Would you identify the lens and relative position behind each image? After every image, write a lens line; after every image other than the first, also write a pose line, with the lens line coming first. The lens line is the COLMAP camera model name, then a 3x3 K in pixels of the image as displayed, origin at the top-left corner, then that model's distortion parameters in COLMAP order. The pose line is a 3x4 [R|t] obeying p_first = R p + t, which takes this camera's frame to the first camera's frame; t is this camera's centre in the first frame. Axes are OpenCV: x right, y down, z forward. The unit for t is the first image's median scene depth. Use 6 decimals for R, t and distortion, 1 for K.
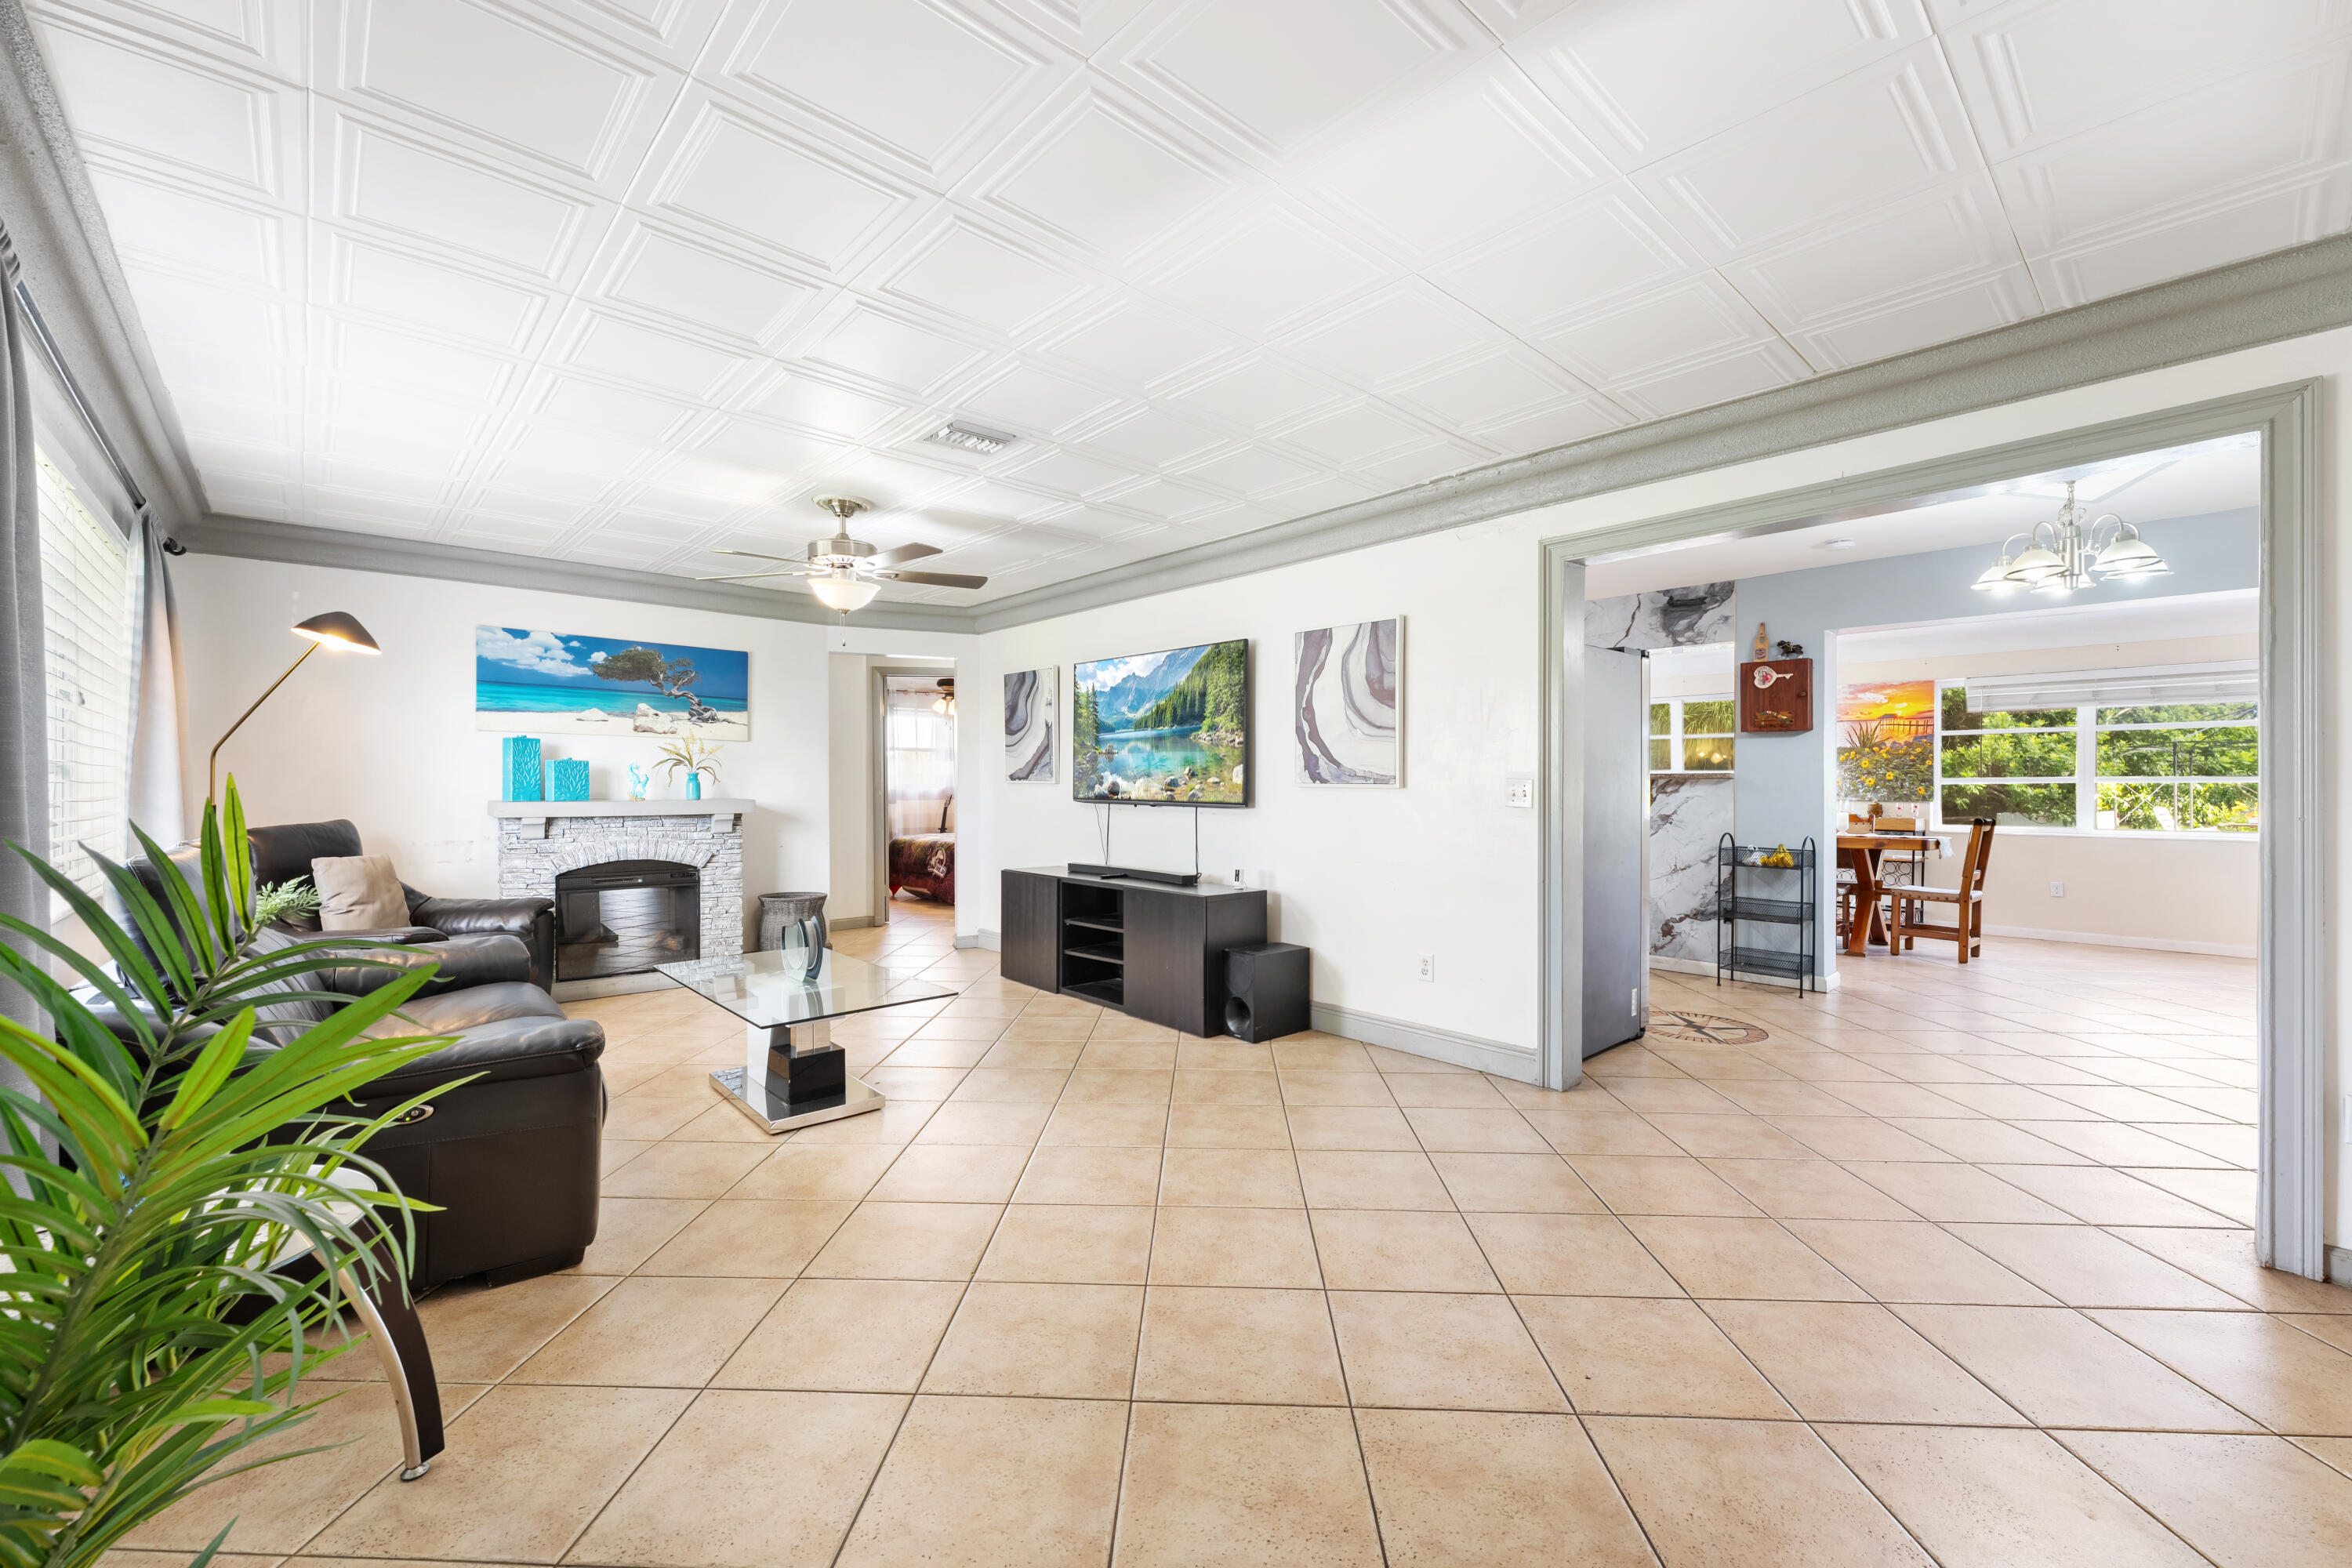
lens RADIAL K [[948.1, 0, 1181.5], [0, 948.1, 788.7], [0, 0, 1]] dist [0.003110, -0.000157]
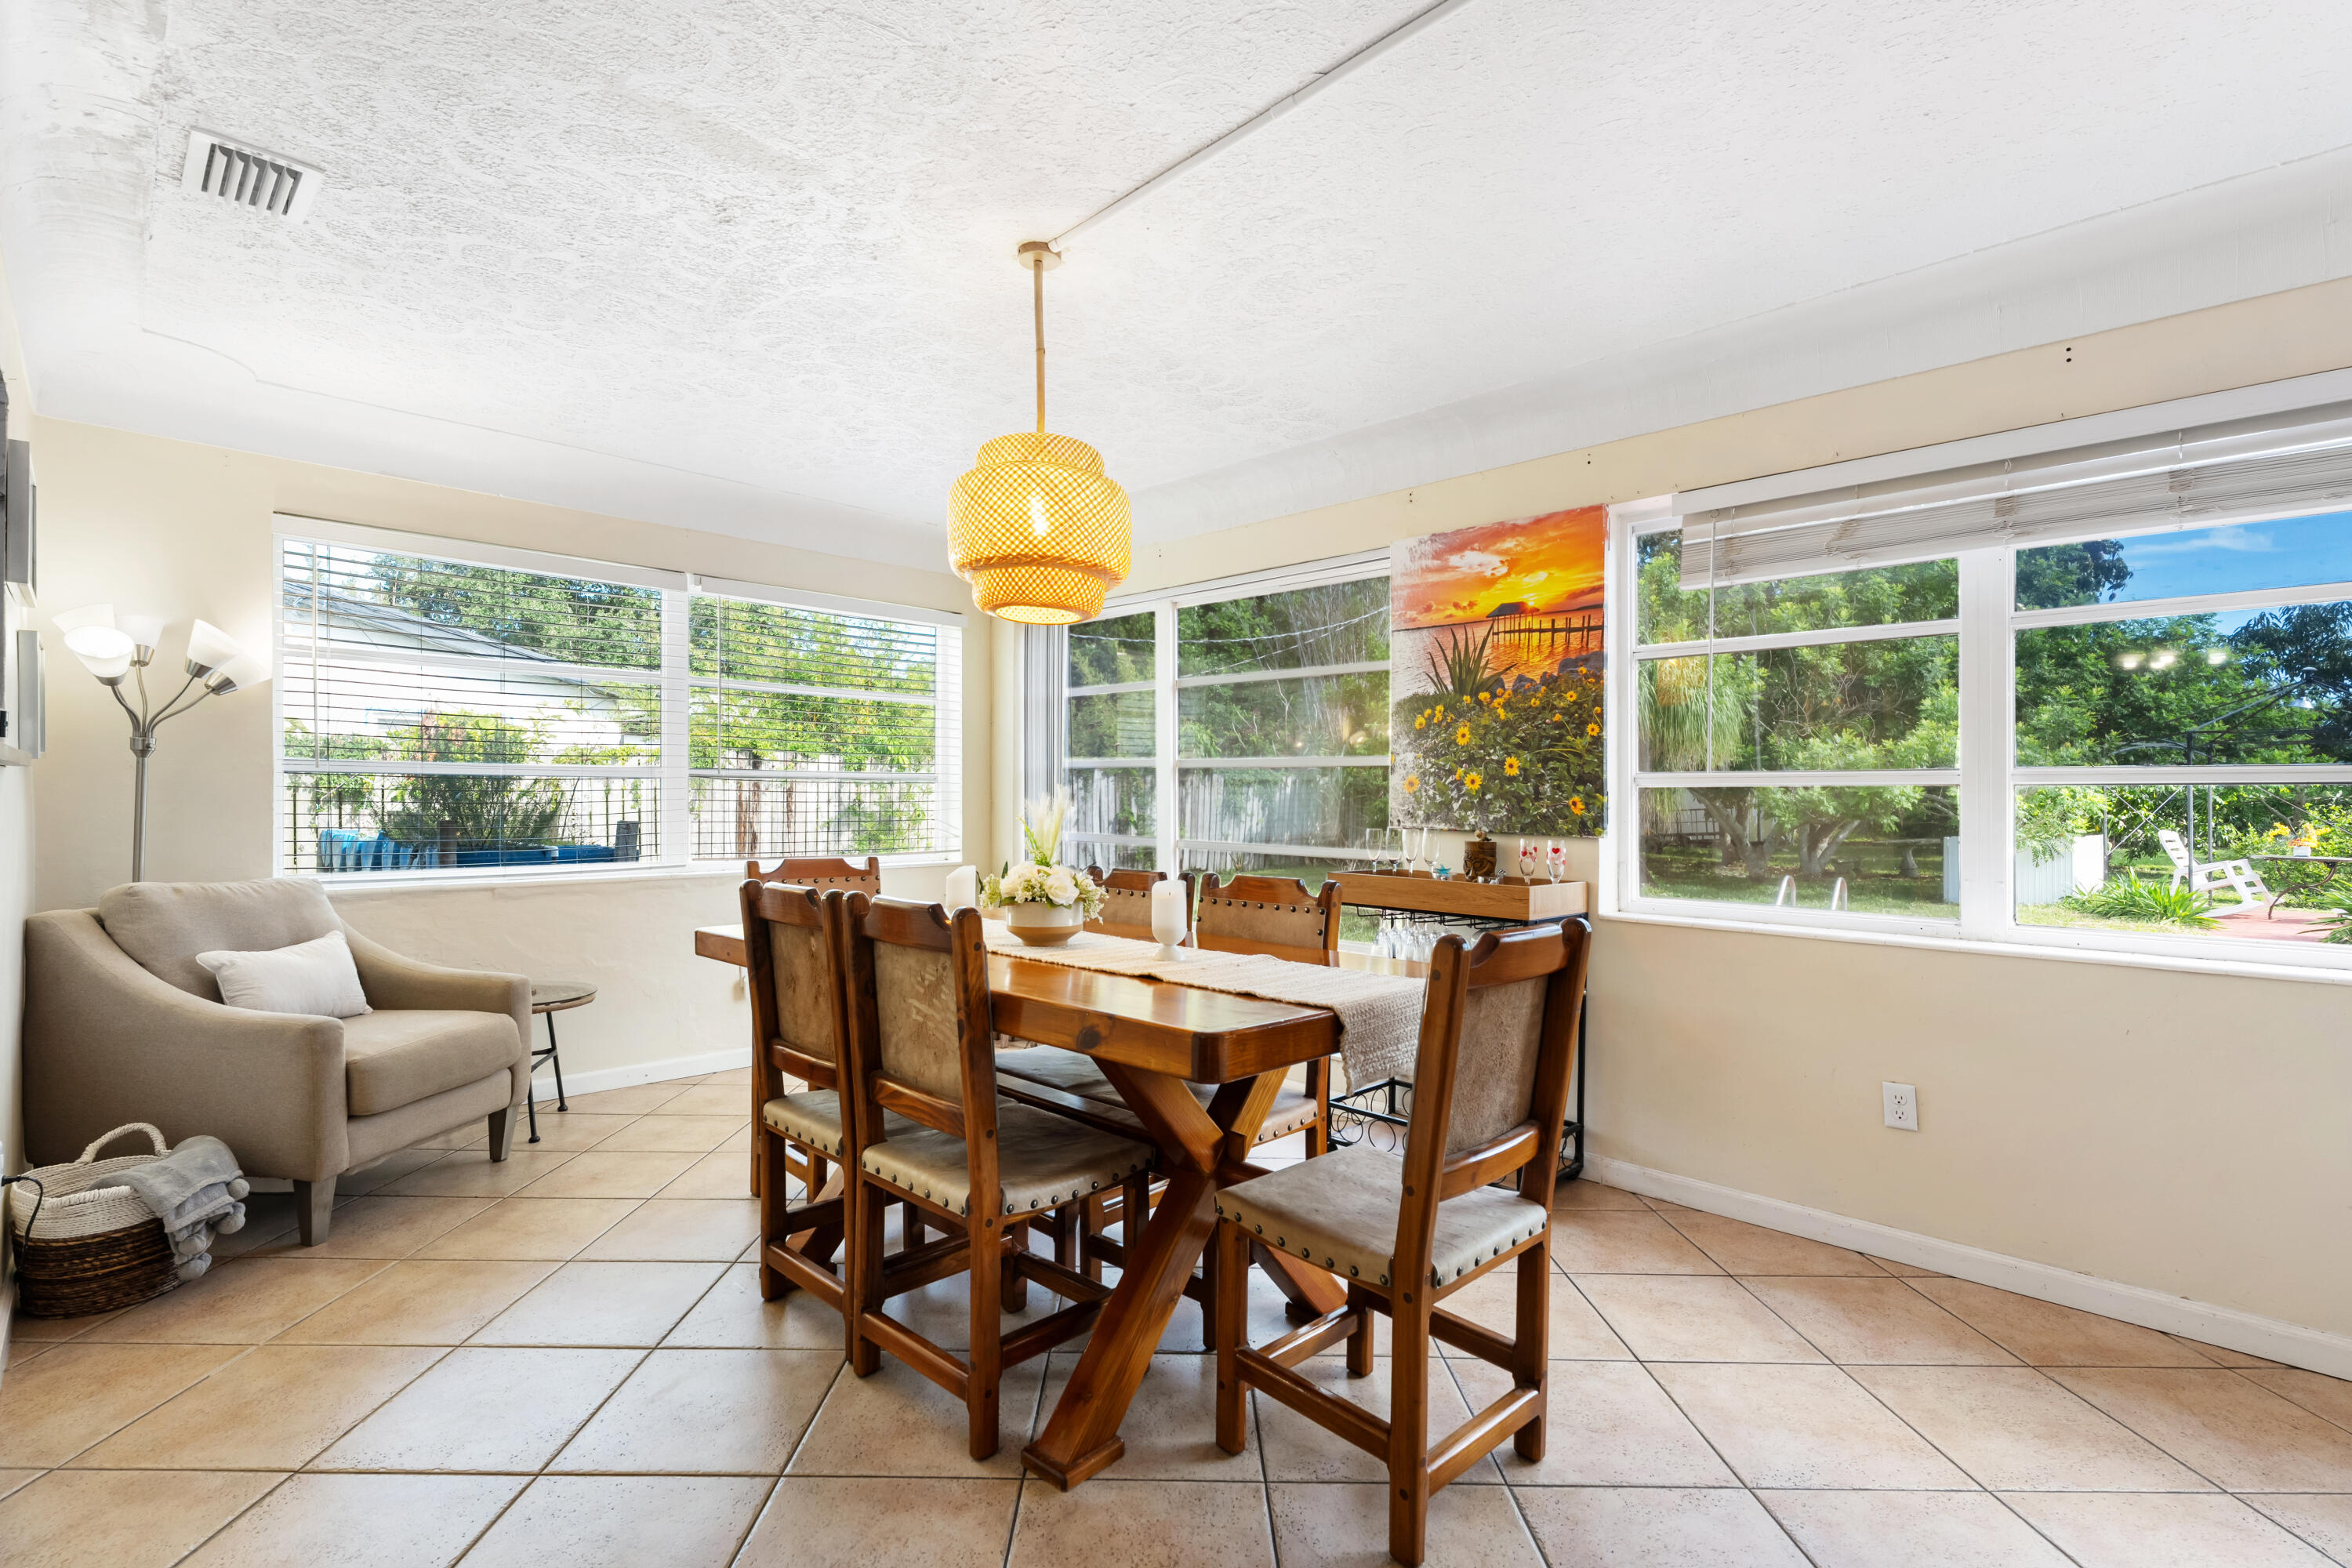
lens RADIAL K [[1071.9, 0, 1170.1], [0, 1071.9, 788.3], [0, 0, 1]] dist [0.002759, 0.000400]
pose [[0.998444, -0.000146, 0.055770, 0.587054], [0.000978, 0.999889, -0.014885, 0.001424], [-0.055761, 0.014916, 0.998333, 0.582478]]
